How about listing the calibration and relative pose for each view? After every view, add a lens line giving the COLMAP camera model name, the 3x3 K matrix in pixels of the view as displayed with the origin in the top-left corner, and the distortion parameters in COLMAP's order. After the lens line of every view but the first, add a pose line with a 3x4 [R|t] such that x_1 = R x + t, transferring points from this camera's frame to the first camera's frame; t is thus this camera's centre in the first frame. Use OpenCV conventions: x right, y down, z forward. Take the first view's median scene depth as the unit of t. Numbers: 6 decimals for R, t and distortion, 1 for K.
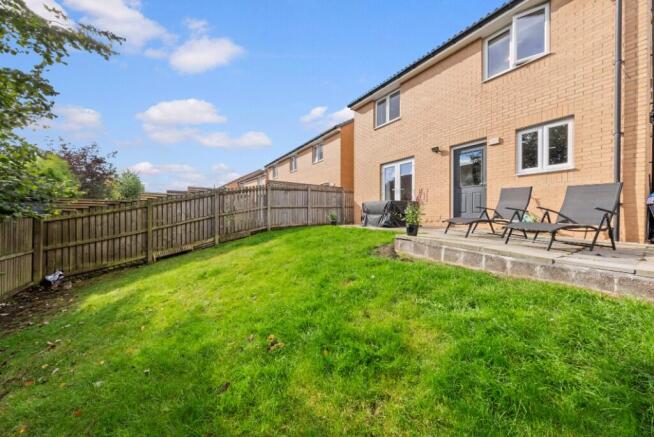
lens RADIAL K [[222.3, 0, 326.7], [0, 222.3, 212.3], [0, 0, 1]] dist [0.000763, 0.000069]
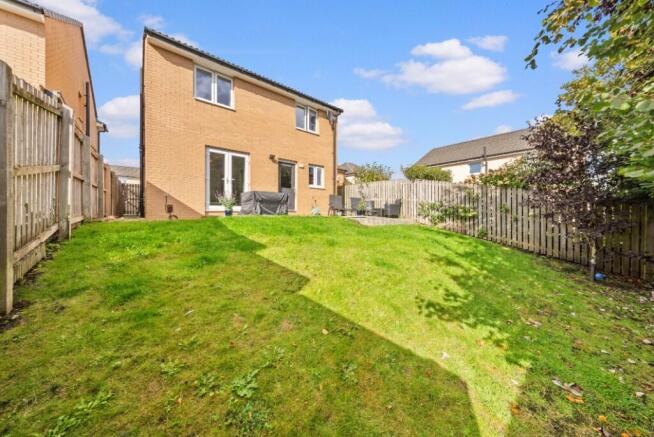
lens RADIAL K [[222.3, 0, 326.2], [0, 222.3, 218.7], [0, 0, 1]] dist [0.000763, 0.000069]
pose [[-0.113429, 0.002496, 0.993543, -0.674305], [0.002877, 0.999993, -0.002184, 0.070578], [-0.993542, 0.002611, -0.113436, 0.654602]]
